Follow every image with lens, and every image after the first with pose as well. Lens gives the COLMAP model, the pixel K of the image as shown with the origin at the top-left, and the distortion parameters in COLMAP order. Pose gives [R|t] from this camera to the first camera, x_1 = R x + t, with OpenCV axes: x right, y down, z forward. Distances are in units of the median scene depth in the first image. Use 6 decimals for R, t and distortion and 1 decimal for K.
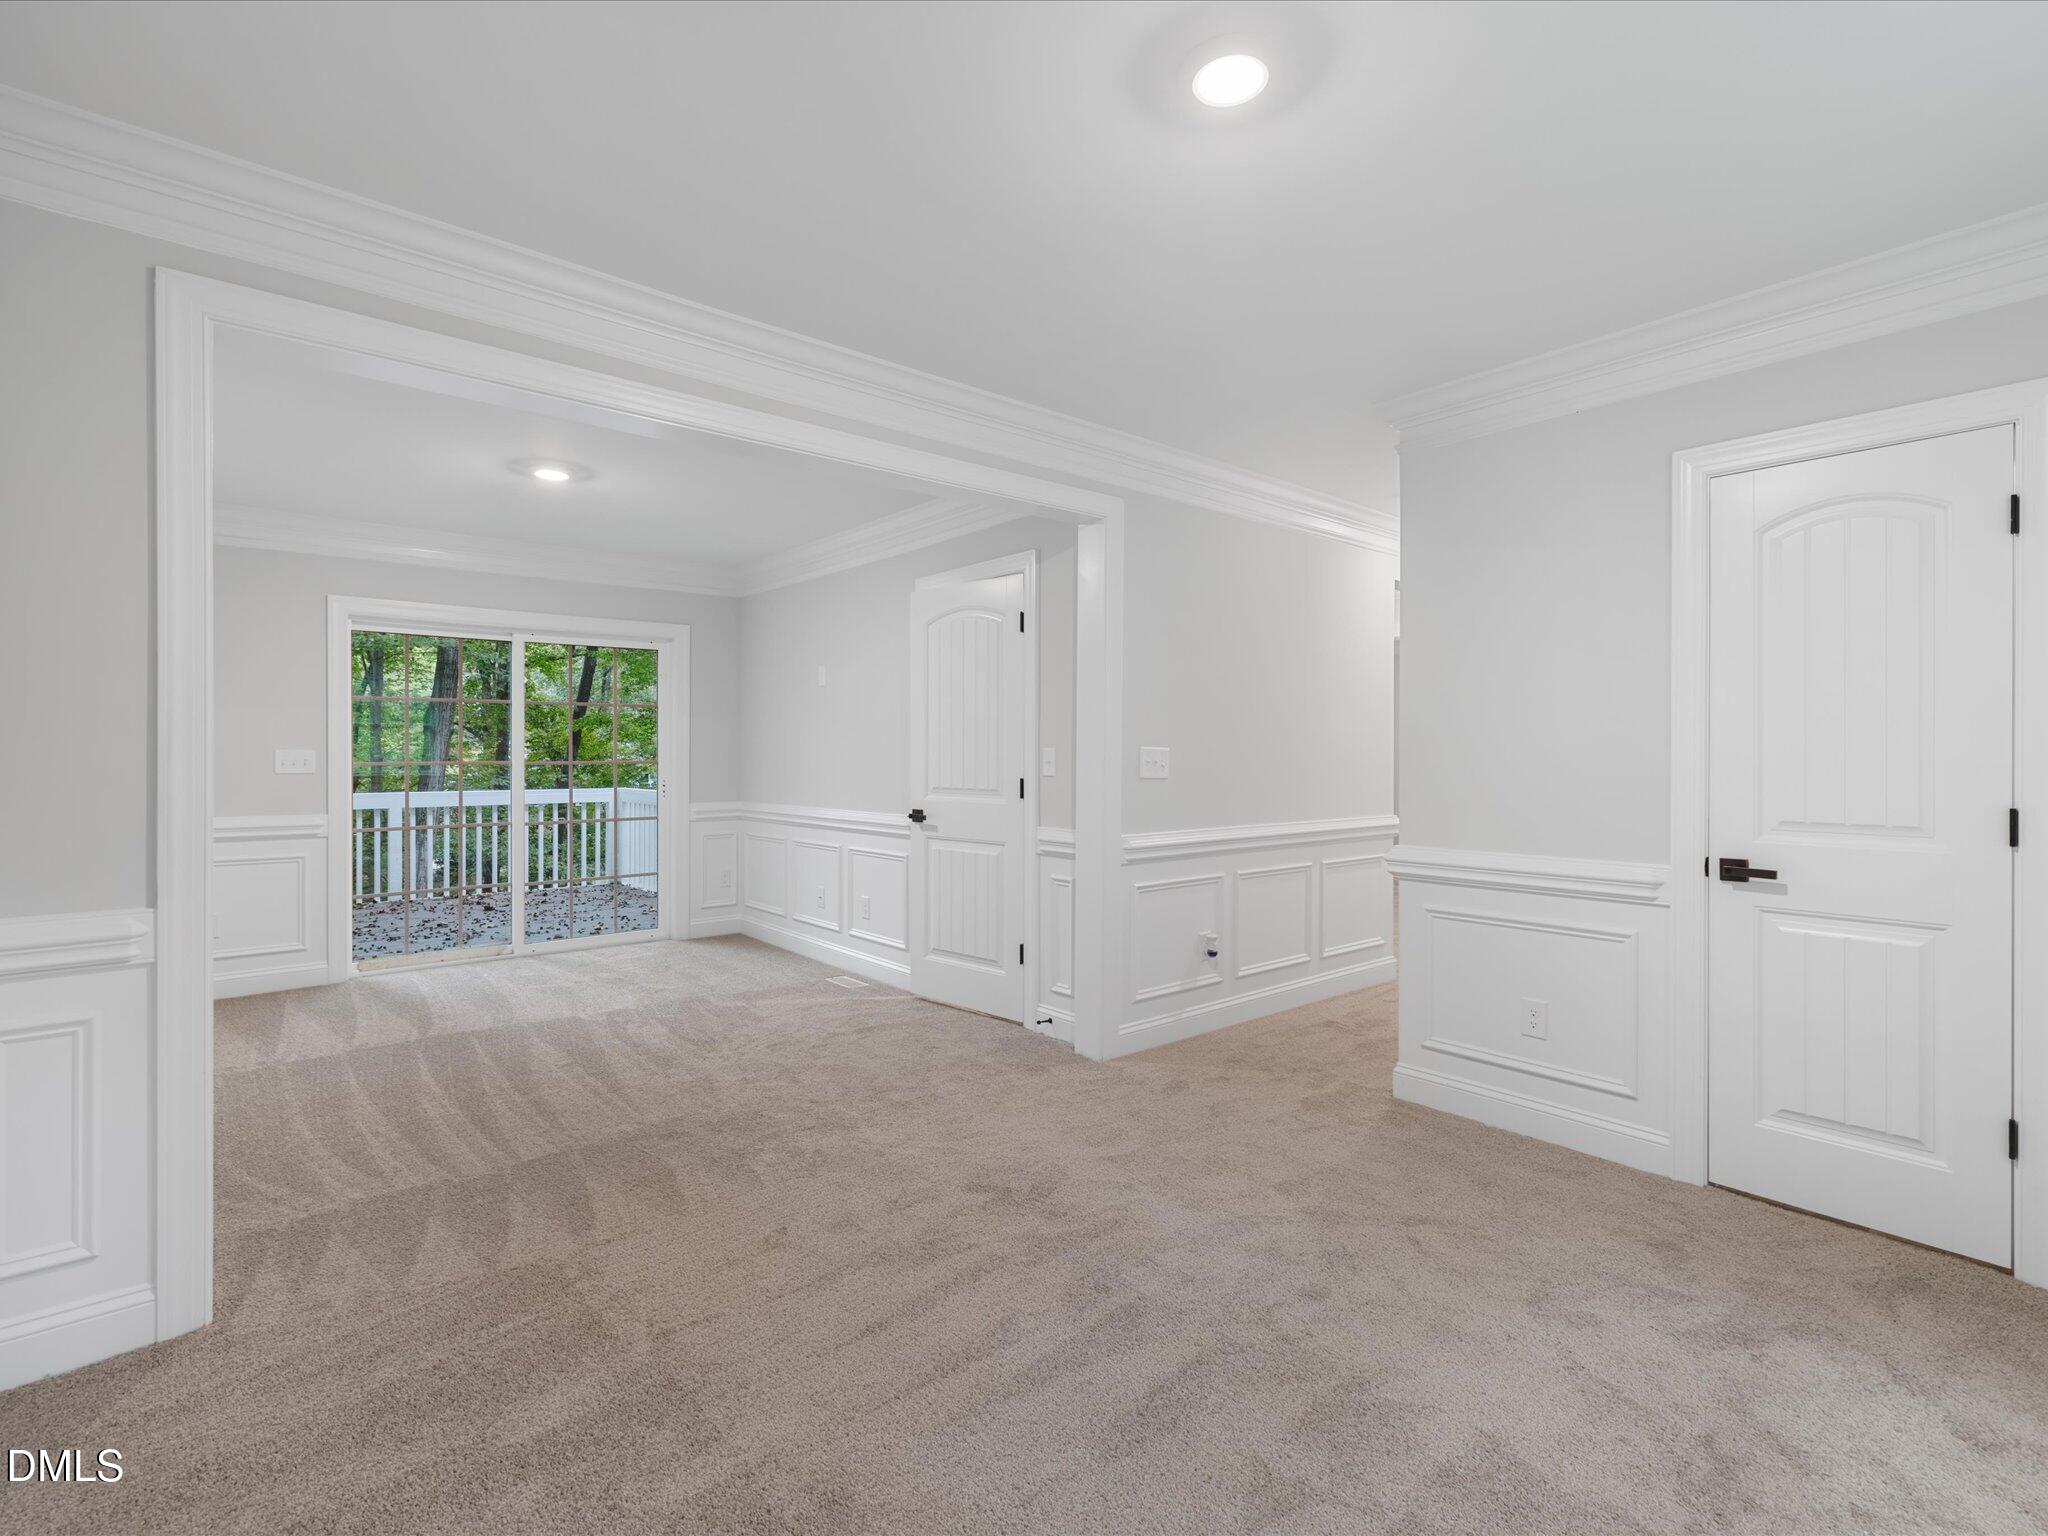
lens RADIAL K [[982.6, 0, 995.2], [0, 982.6, 746.9], [0, 0, 1]] dist [0.000217, 0.000018]
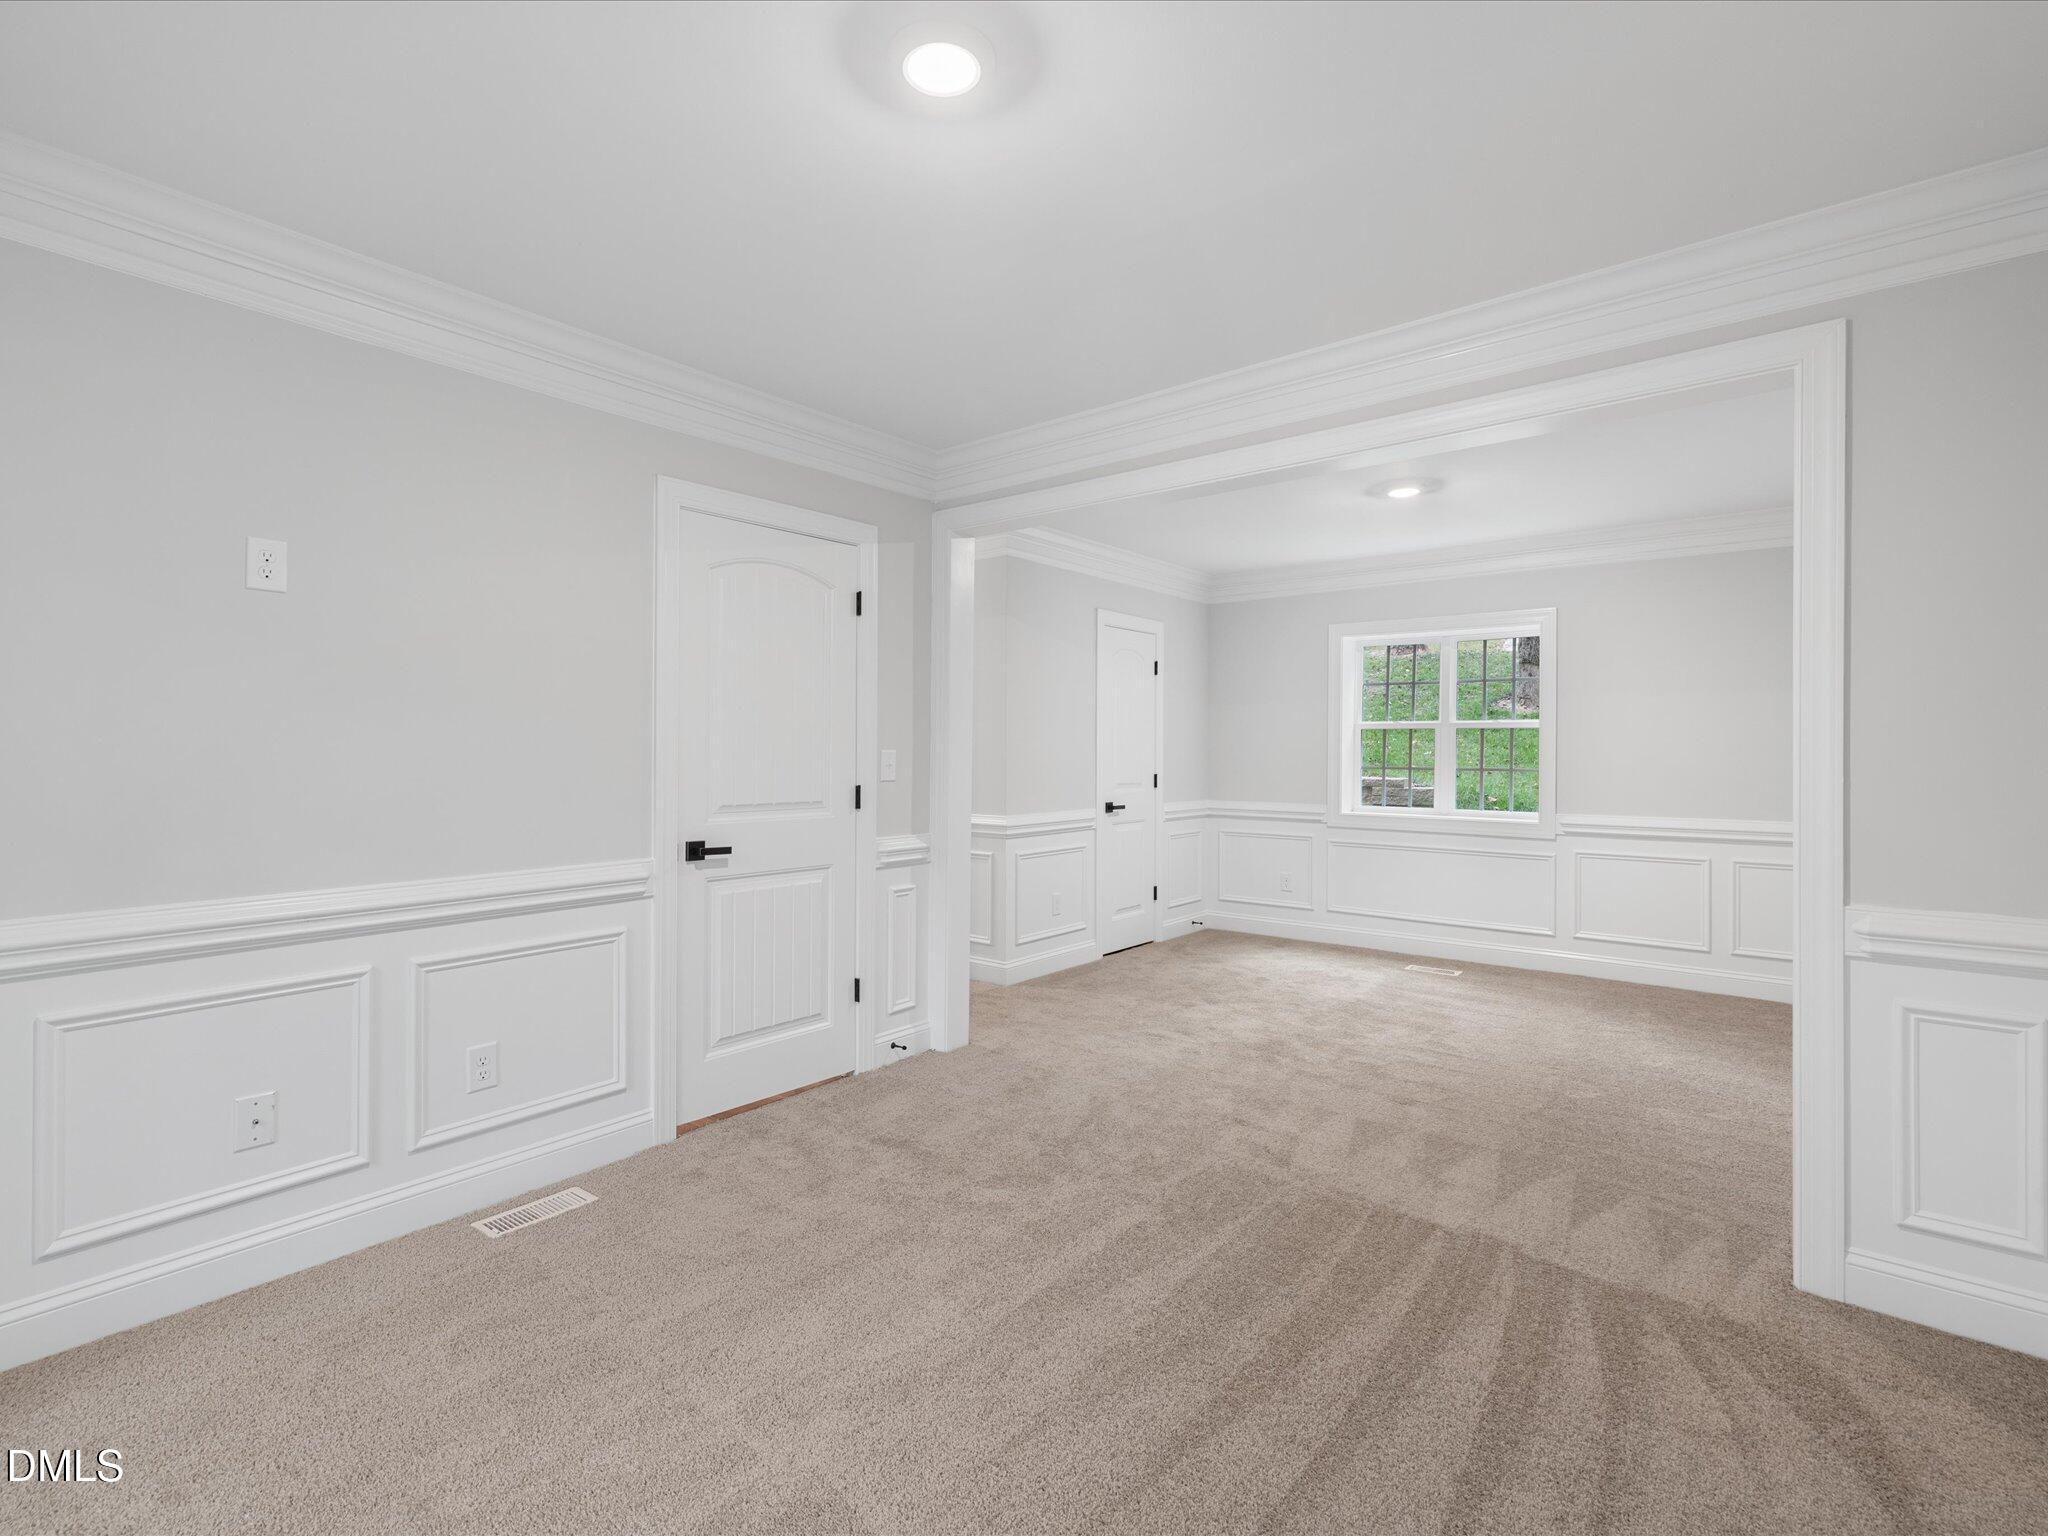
lens RADIAL K [[1045.0, 0, 1024.0], [0, 1045.0, 768.0], [0, 0, 1]] dist [0.045781, 0.000201]
pose [[-0.185612, 0.001489, 0.982622, -0.929808], [0.006098, 0.999981, -0.000363, 0.018585], [-0.982604, 0.005924, -0.185618, 1.049291]]
